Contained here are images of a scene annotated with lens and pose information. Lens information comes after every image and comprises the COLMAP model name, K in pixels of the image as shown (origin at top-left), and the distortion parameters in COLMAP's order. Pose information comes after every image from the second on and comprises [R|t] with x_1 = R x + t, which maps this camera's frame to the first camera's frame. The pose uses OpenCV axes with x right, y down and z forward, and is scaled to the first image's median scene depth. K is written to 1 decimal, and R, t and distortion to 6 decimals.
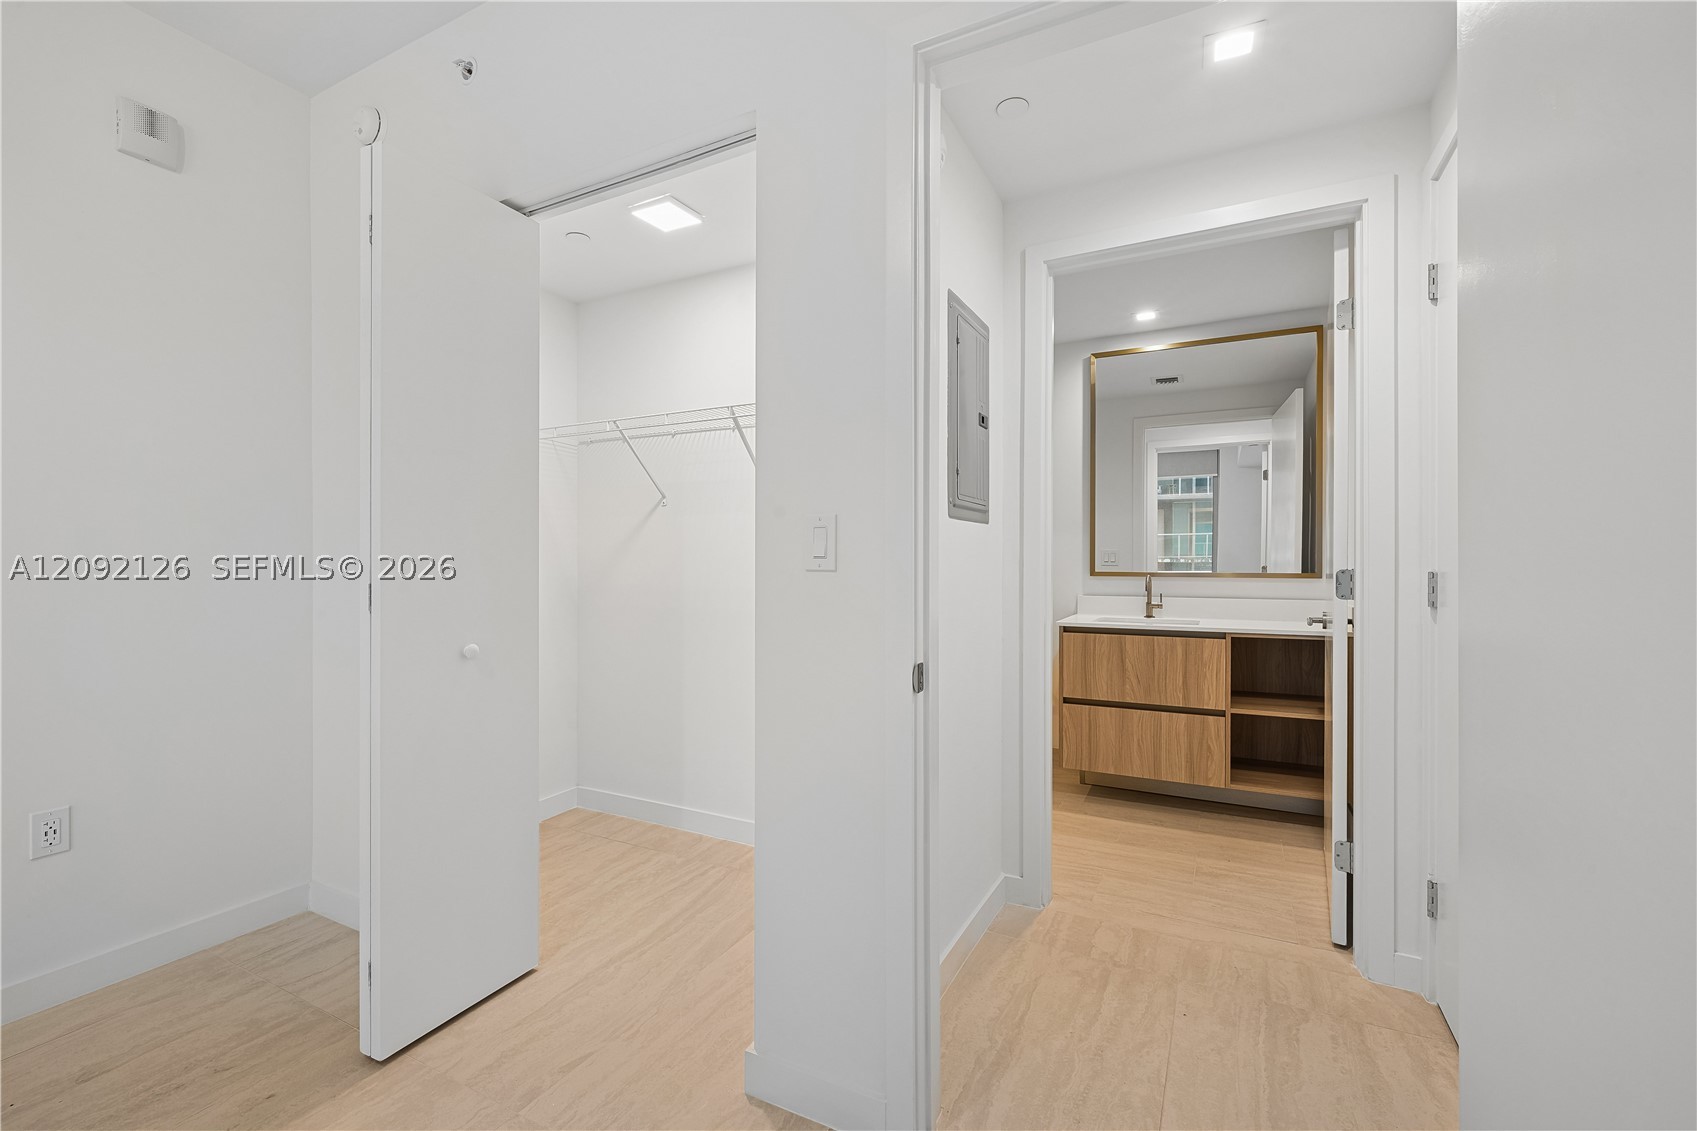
lens RADIAL K [[728.3, 0, 848.5], [0, 728.3, 565.5], [0, 0, 1]] dist [-0.000942, 0.000073]
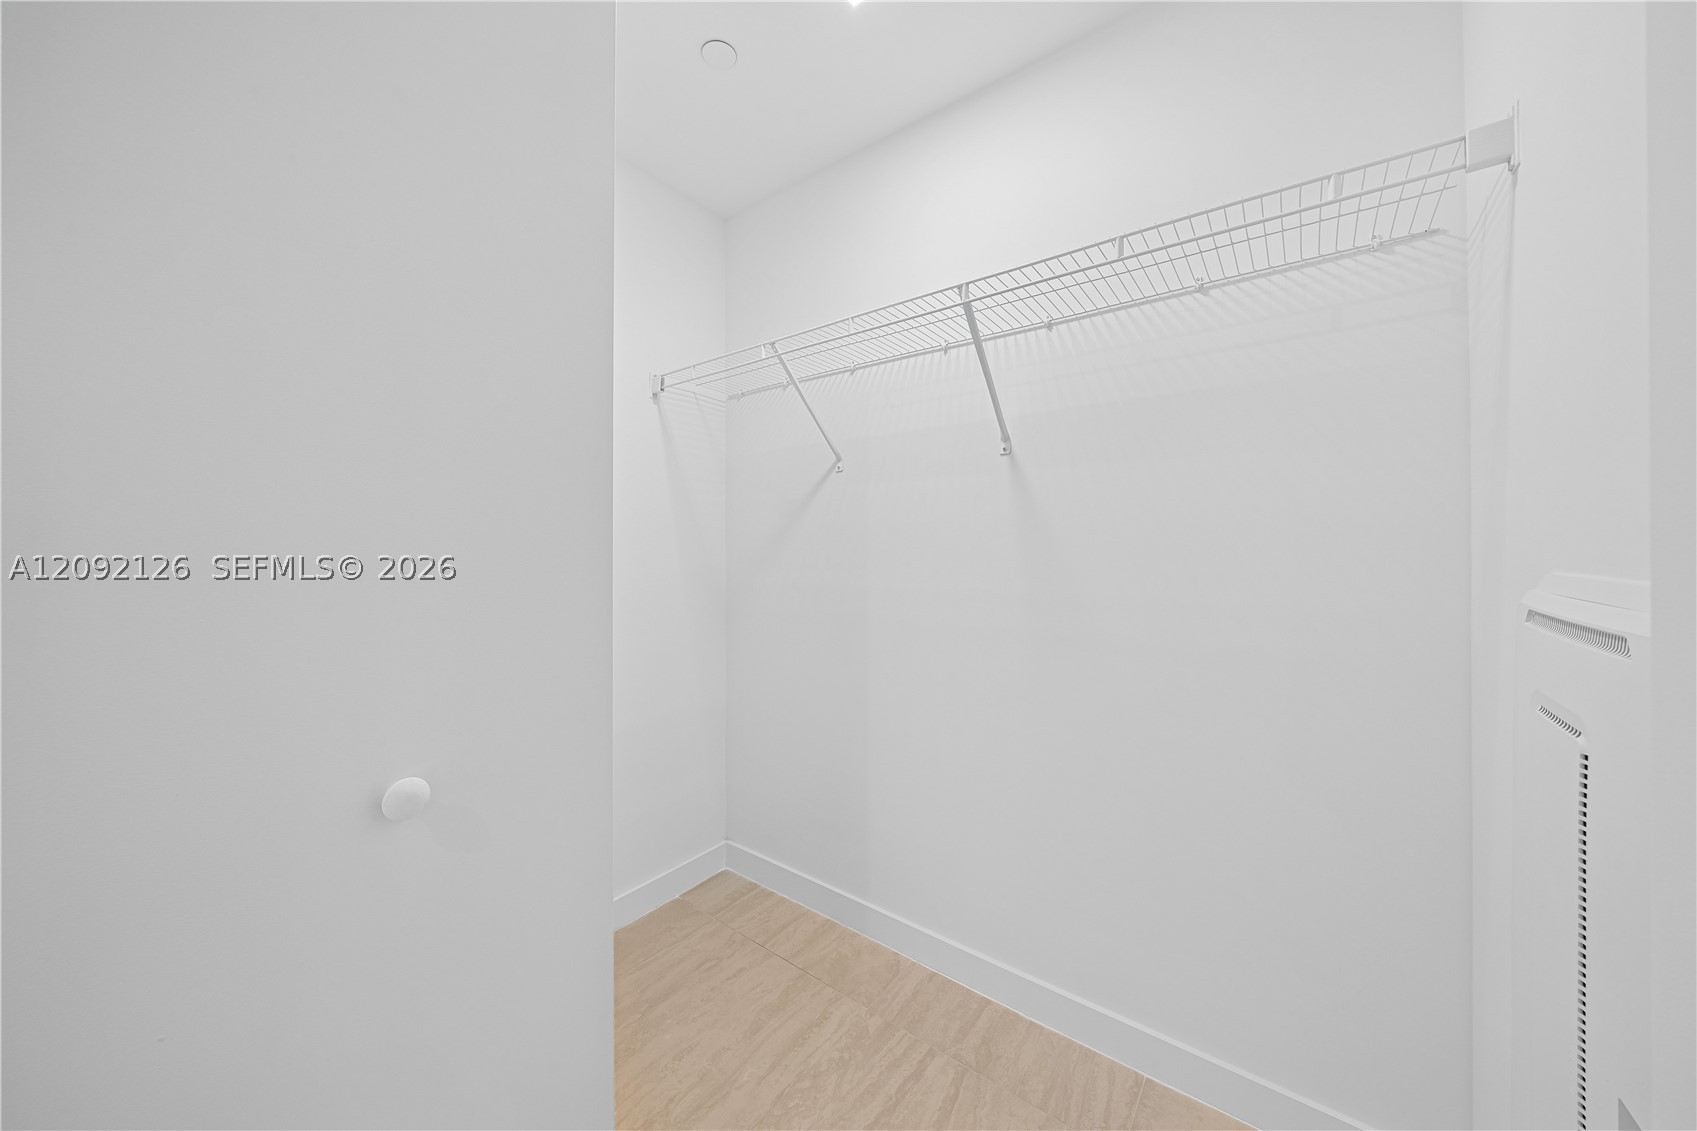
lens RADIAL K [[601.5, 0, 852.2], [0, 601.5, 554.9], [0, 0, 1]] dist [0.000562, 0.000058]
pose [[0.985036, -0.000385, -0.172348, -0.170687], [0.001029, 0.999993, 0.003644, -0.003391], [0.172345, -0.003766, 0.985029, 0.516330]]
